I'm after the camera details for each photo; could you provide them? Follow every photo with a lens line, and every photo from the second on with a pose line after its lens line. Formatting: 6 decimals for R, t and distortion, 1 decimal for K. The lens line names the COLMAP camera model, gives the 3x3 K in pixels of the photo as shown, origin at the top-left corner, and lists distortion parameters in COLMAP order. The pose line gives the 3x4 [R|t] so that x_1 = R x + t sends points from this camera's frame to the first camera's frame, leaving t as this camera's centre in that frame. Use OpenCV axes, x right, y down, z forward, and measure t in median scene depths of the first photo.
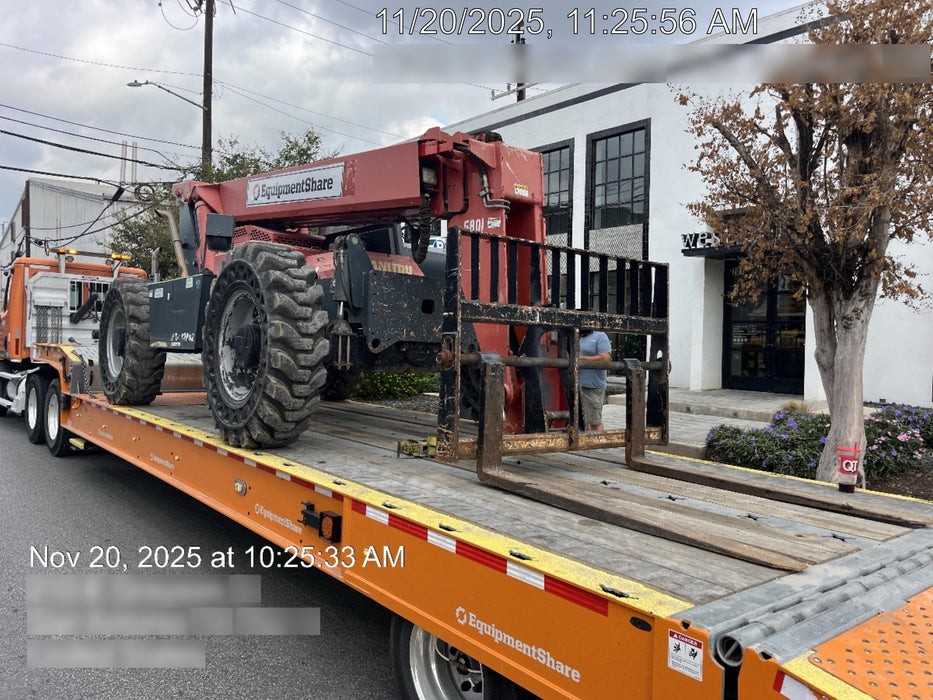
lens RADIAL K [[704.9, 0, 463.8], [0, 704.9, 348.0], [0, 0, 1]] dist [0.086275, -0.112972]
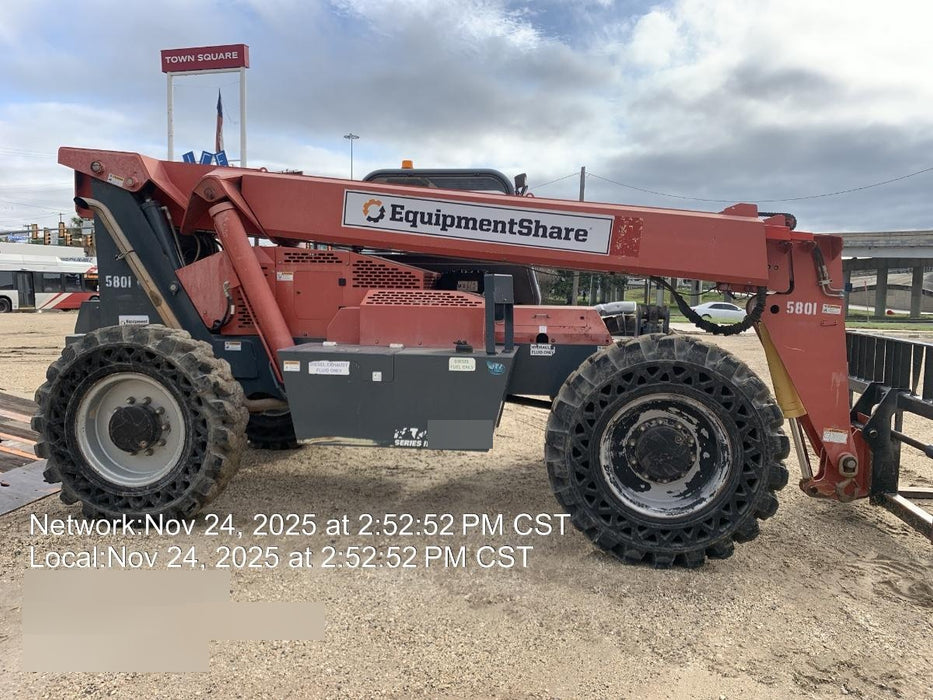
lens RADIAL K [[712.0, 0, 469.4], [0, 712.0, 348.2], [0, 0, 1]] dist [0.097475, -0.177392]
pose [[0.720965, -0.087808, 0.687385, -1.057288], [0.001165, 0.992092, 0.125510, -0.240999], [-0.692970, -0.089688, 0.715366, 0.539797]]
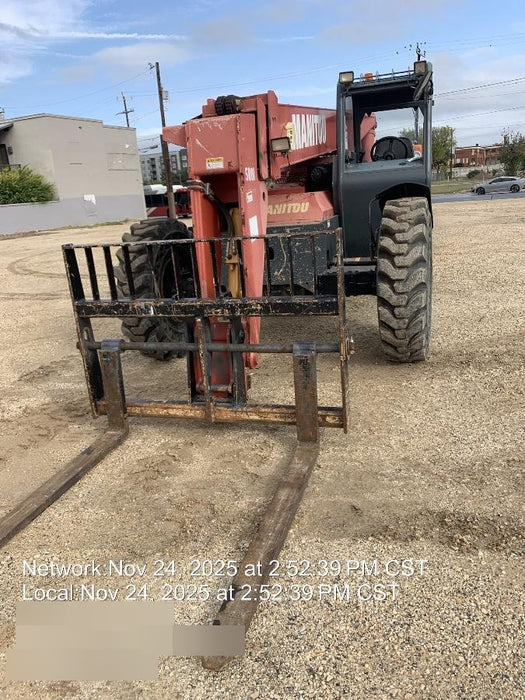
lens RADIAL K [[534.2, 0, 262.5], [0, 534.2, 350.0], [0, 0, 1]] dist [0.097475, -0.177392]
pose [[0.550914, 0.158822, -0.819310, 0.749182], [0.113233, 0.958422, 0.261928, -0.153147], [0.826845, -0.237073, 0.510024, 0.562901]]
